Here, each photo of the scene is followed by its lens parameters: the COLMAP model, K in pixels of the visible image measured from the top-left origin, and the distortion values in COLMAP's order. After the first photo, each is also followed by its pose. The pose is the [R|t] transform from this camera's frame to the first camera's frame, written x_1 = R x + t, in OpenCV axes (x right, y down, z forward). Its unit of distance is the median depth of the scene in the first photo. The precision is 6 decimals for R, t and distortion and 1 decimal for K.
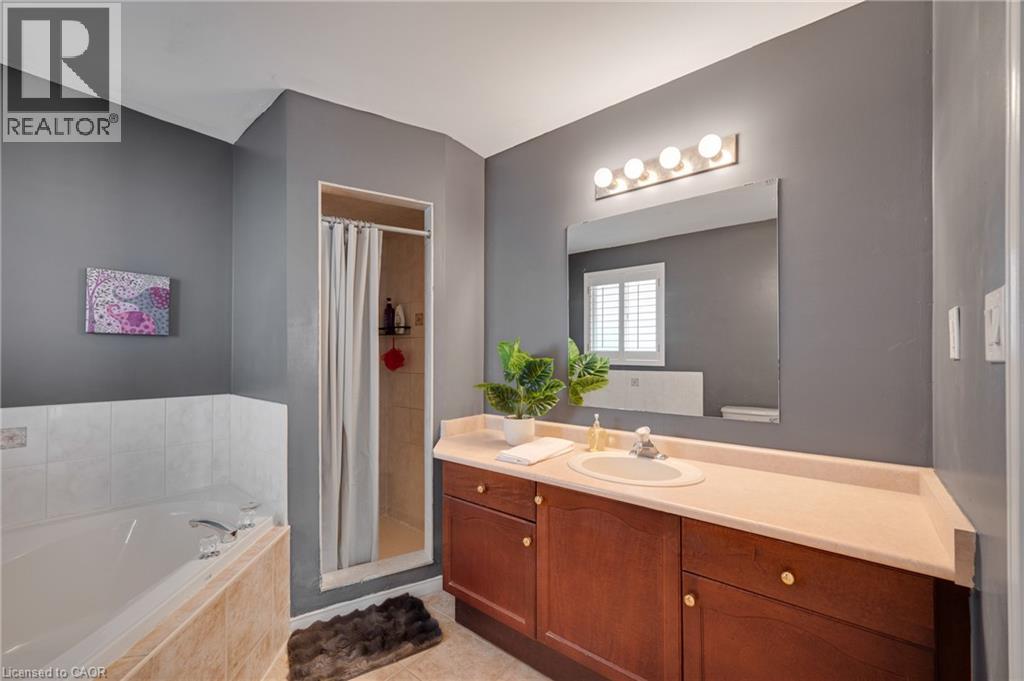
lens RADIAL K [[414.7, 0, 514.8], [0, 414.7, 352.7], [0, 0, 1]] dist [-0.001012, -0.000186]
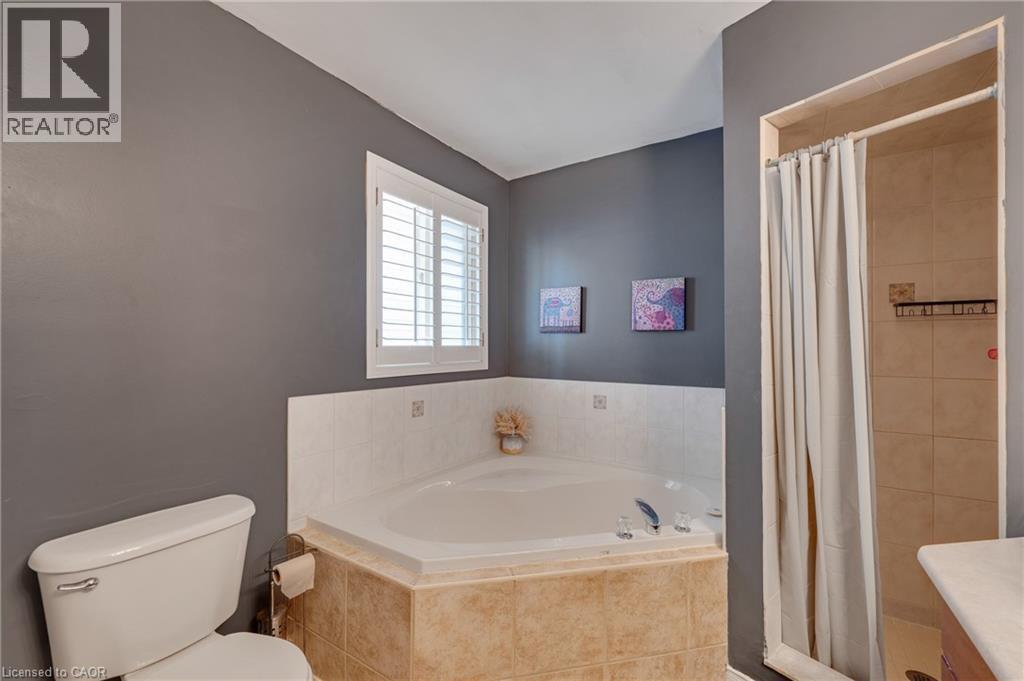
lens RADIAL K [[412.7, 0, 513.6], [0, 412.7, 345.4], [0, 0, 1]] dist [0.001750, 0.000240]
pose [[0.108719, -0.001533, -0.994071, 0.222849], [0.003920, 0.999992, -0.001114, -0.001164], [0.994065, -0.003776, 0.108724, 0.458401]]
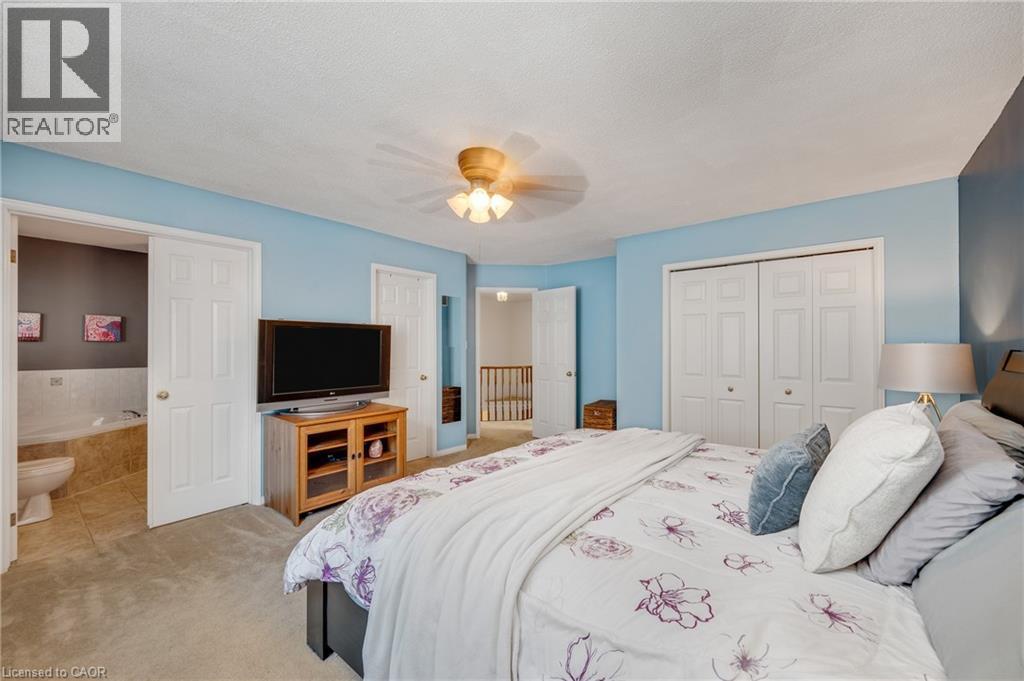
lens RADIAL K [[412.7, 0, 513.6], [0, 412.7, 345.4], [0, 0, 1]] dist [0.001750, 0.000240]
pose [[0.999985, -0.000151, -0.005538, 1.489892], [0.000160, 0.999999, 0.001614, -0.024048], [0.005538, -0.001615, 0.999983, -1.410513]]
